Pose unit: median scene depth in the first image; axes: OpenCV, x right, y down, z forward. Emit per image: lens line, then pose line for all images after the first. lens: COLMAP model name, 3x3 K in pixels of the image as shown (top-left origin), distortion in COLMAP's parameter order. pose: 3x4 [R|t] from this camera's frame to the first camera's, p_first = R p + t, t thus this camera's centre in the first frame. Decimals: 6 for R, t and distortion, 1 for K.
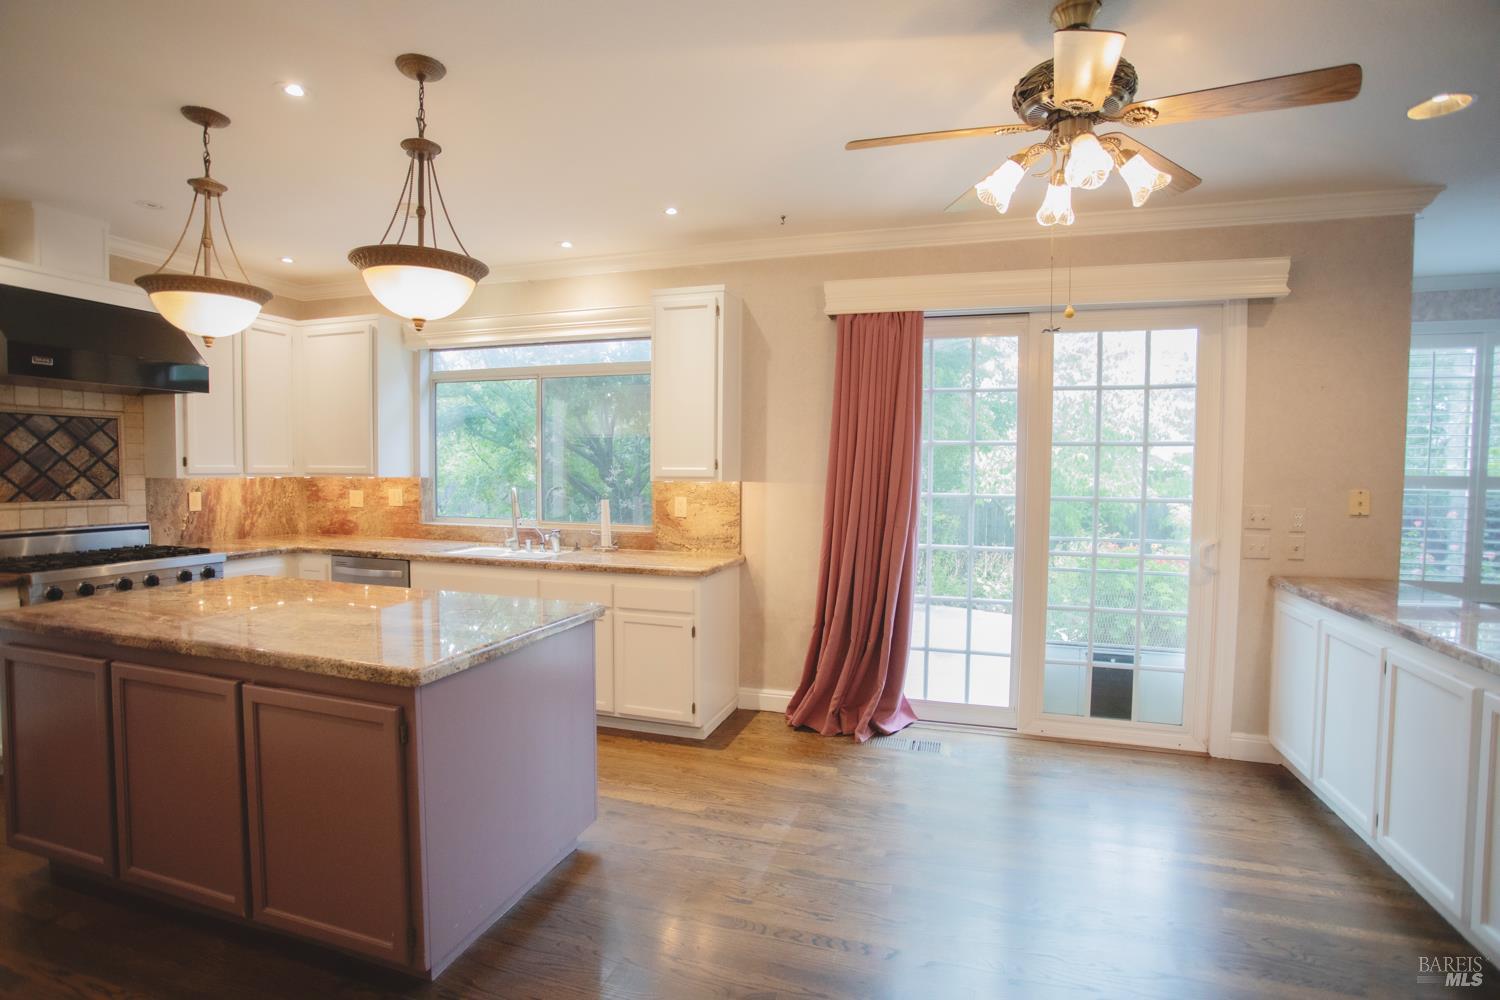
lens RADIAL K [[730.1, 0, 743.7], [0, 730.1, 503.8], [0, 0, 1]] dist [-0.069642, 0.027973]
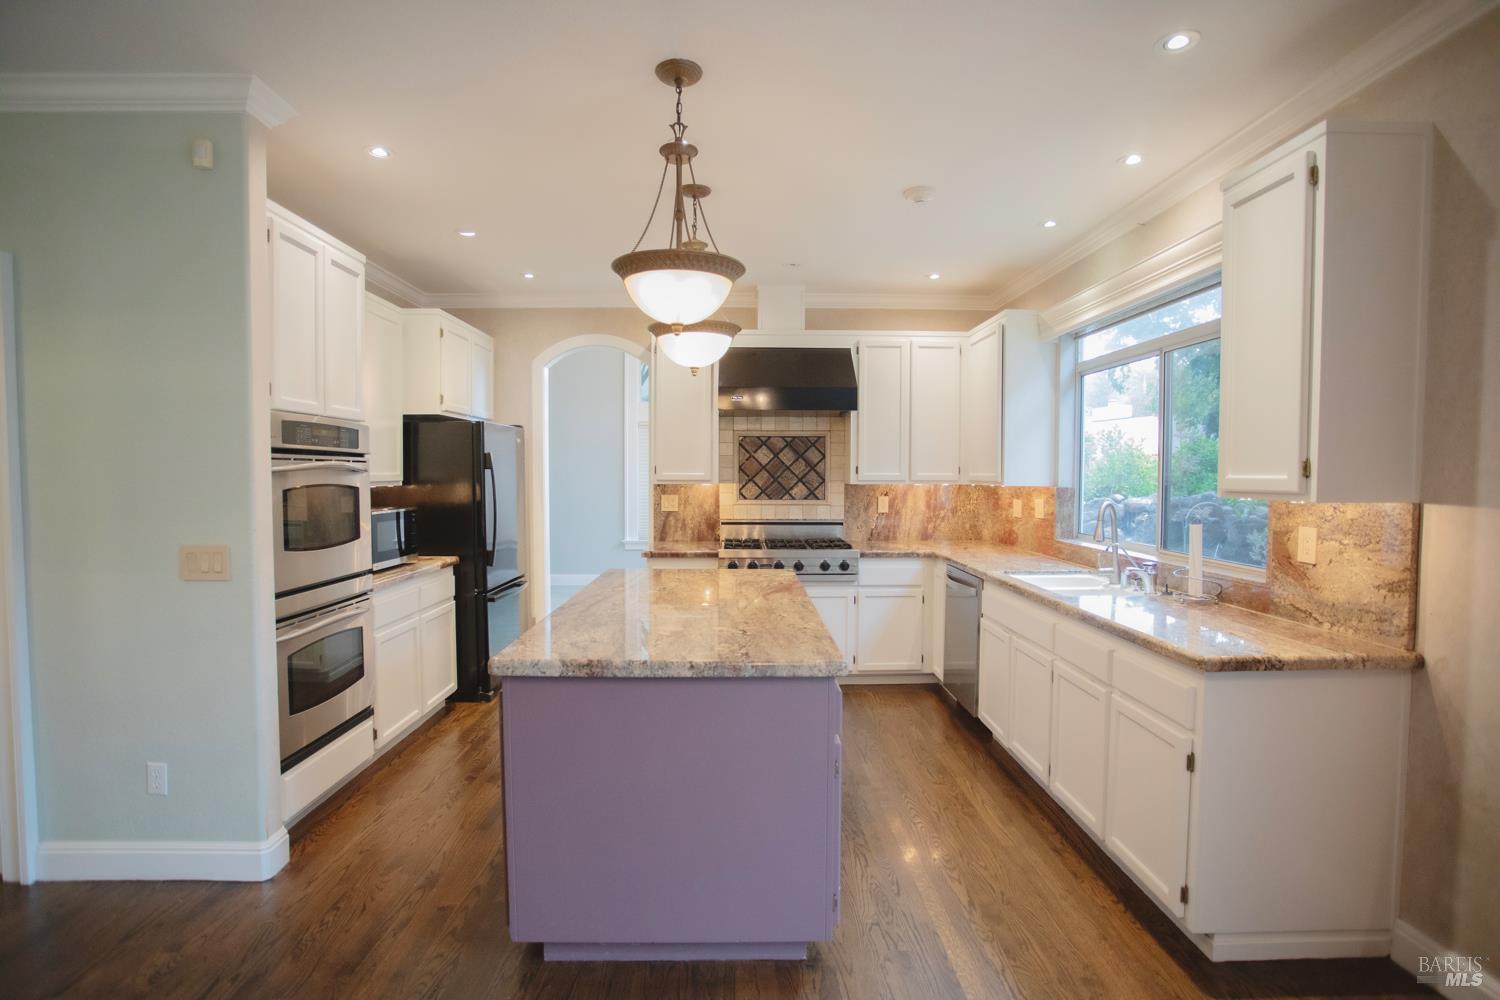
lens RADIAL K [[730.1, 0, 742.2], [0, 730.1, 502.3], [0, 0, 1]] dist [-0.069642, 0.027973]
pose [[0.323971, 0.031825, -0.945531, 0.317789], [-0.046027, 0.998781, 0.017847, -0.020092], [0.944947, 0.037738, 0.325041, 0.456388]]
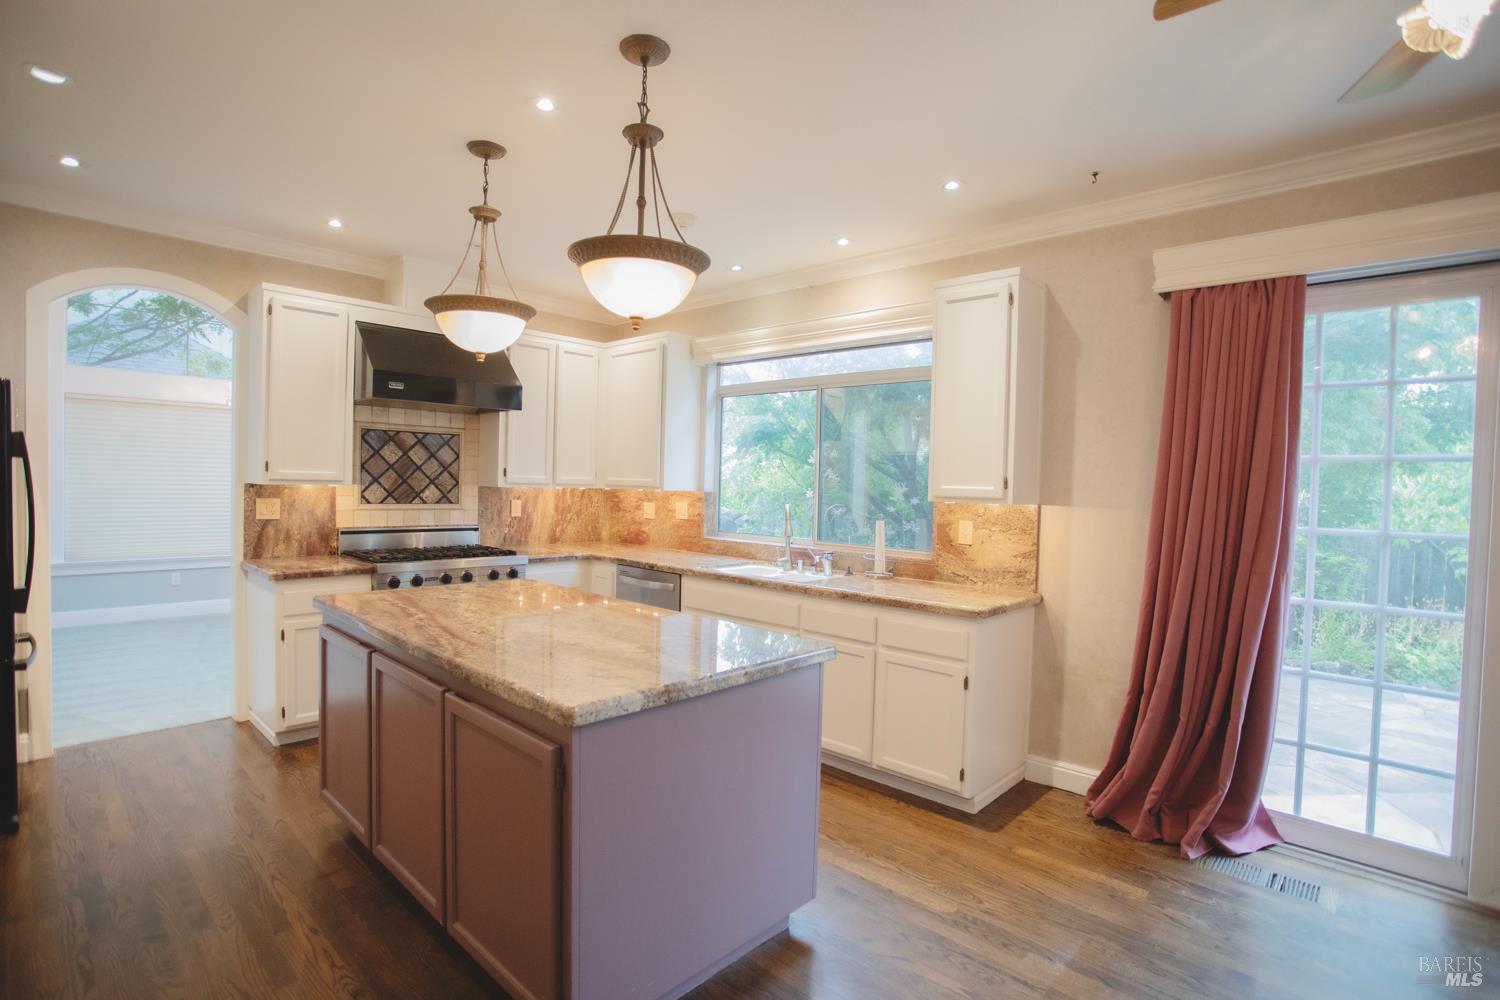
lens RADIAL K [[730.1, 0, 744.5], [0, 730.1, 502.2], [0, 0, 1]] dist [-0.069642, 0.027973]
pose [[0.903992, 0.026732, -0.426713, 0.046662], [-0.039282, 0.999015, -0.020635, -0.003618], [0.425742, 0.035416, 0.904151, 0.132062]]
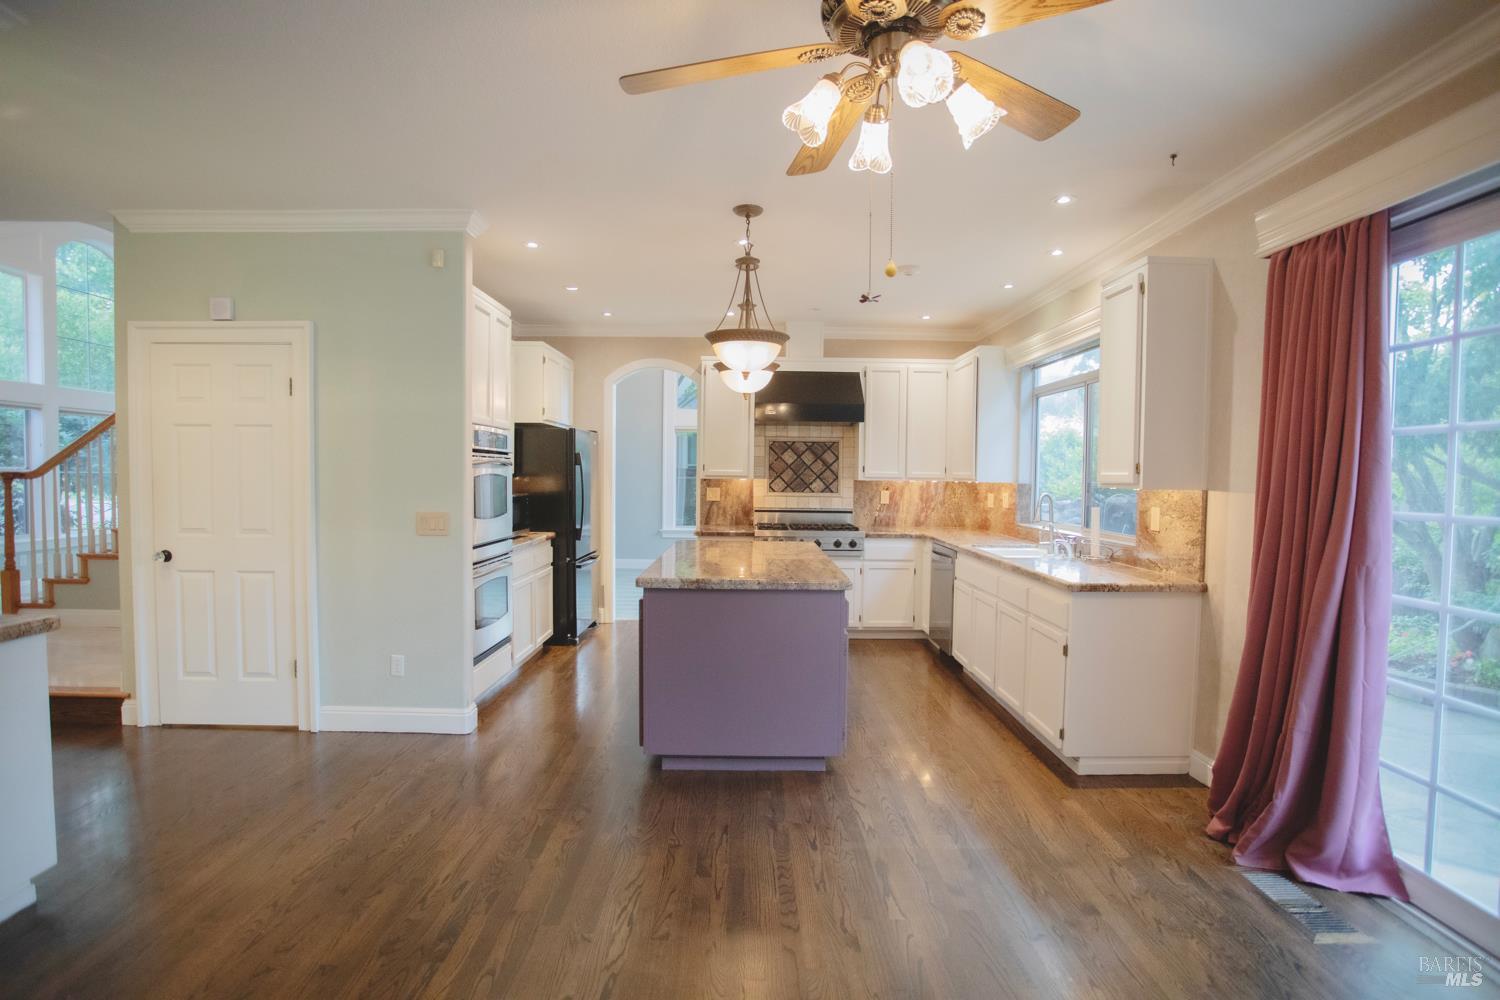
lens RADIAL K [[730.1, 0, 742.6], [0, 730.1, 503.4], [0, 0, 1]] dist [-0.069642, 0.027973]
pose [[0.308981, 0.035622, -0.950401, 0.625029], [-0.055664, 0.998263, 0.019319, -0.003489], [0.949438, 0.046934, 0.310427, 0.308471]]
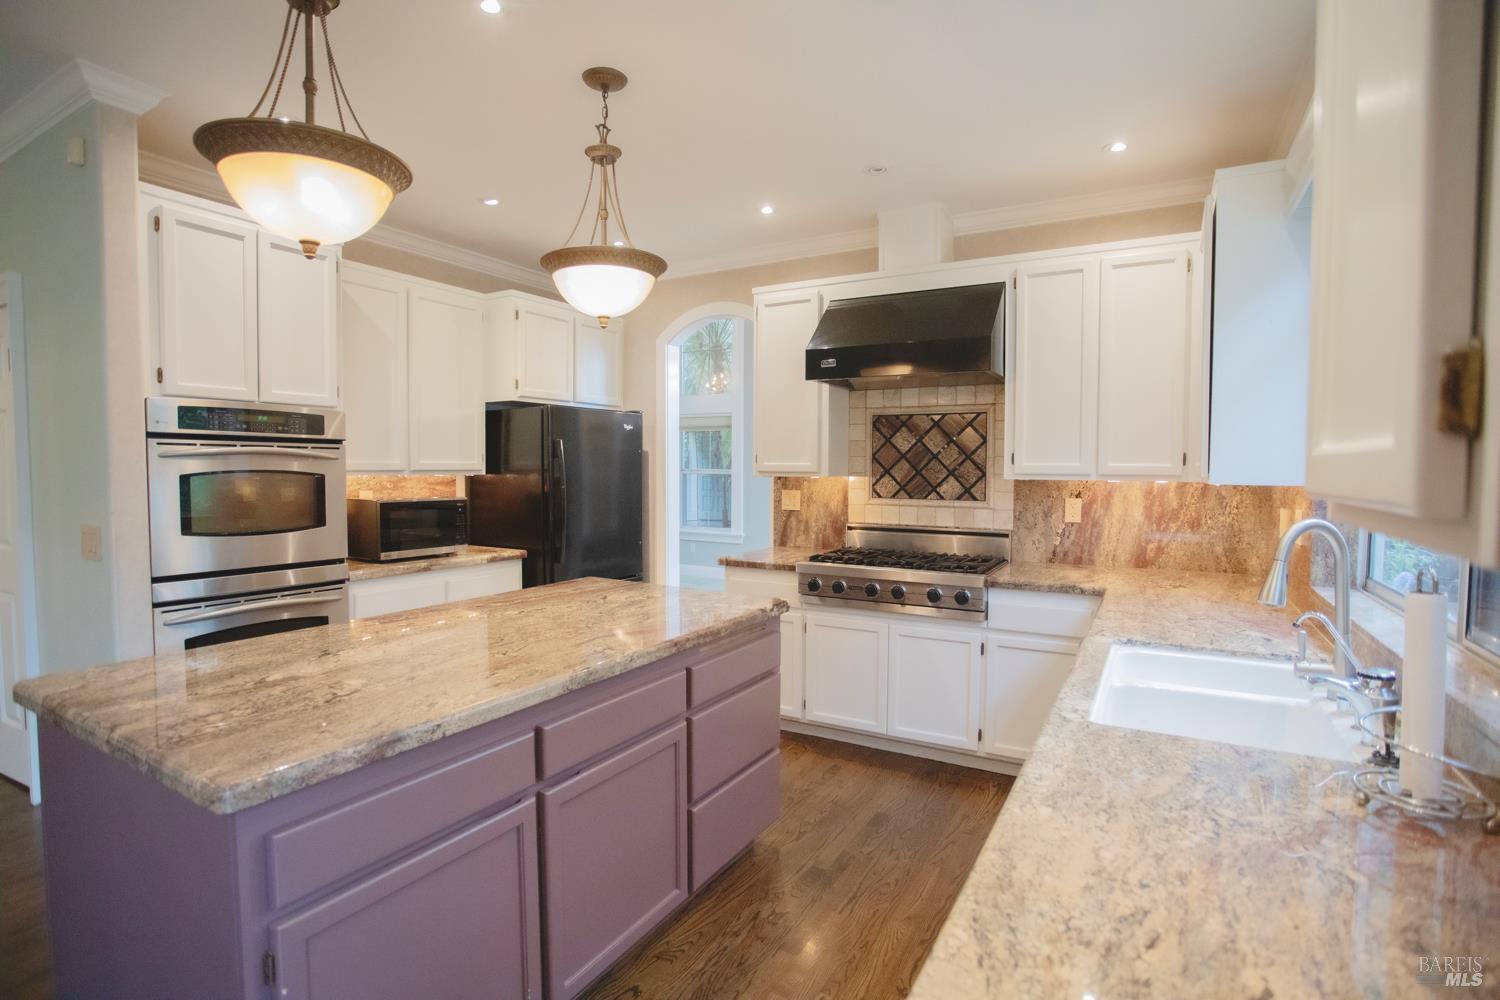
lens RADIAL K [[730.1, 0, 744.2], [0, 730.1, 501.9], [0, 0, 1]] dist [-0.069642, 0.027973]
pose [[-0.210463, 0.038048, -0.976861, 0.086950], [-0.055045, 0.997196, 0.050699, -0.037968], [0.976051, 0.064441, -0.207778, 0.936567]]
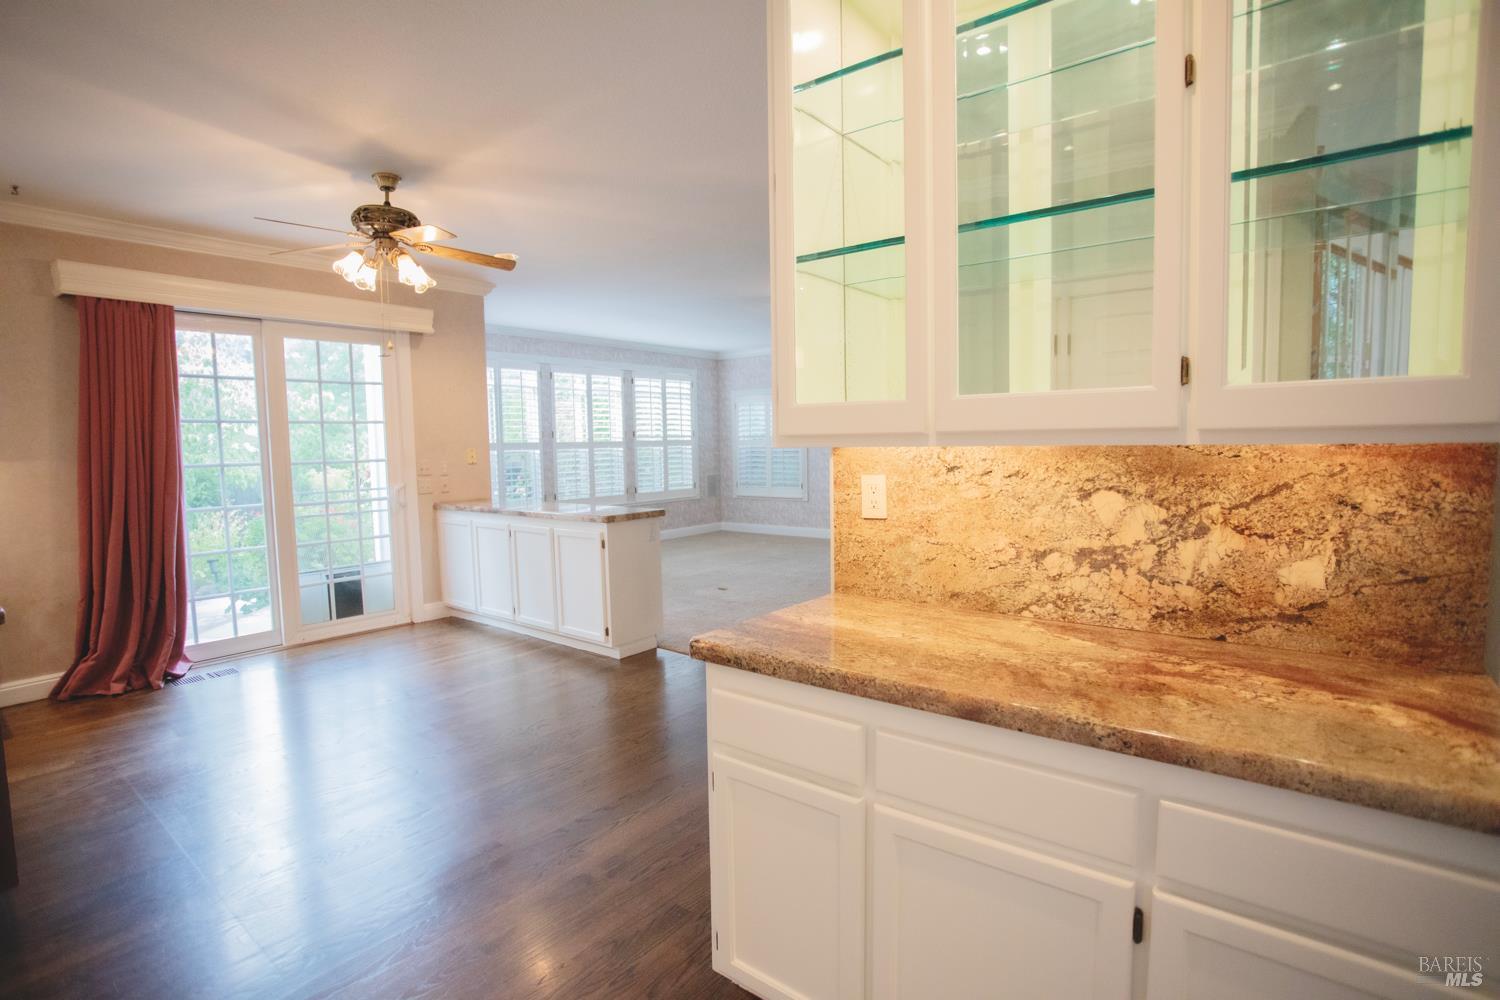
lens RADIAL K [[730.1, 0, 742.0], [0, 730.1, 503.9], [0, 0, 1]] dist [-0.069642, 0.027973]
pose [[0.356215, -0.091574, 0.929906, -0.484066], [0.069643, 0.995020, 0.071308, 0.030074], [-0.931805, 0.039360, 0.360818, -0.229519]]
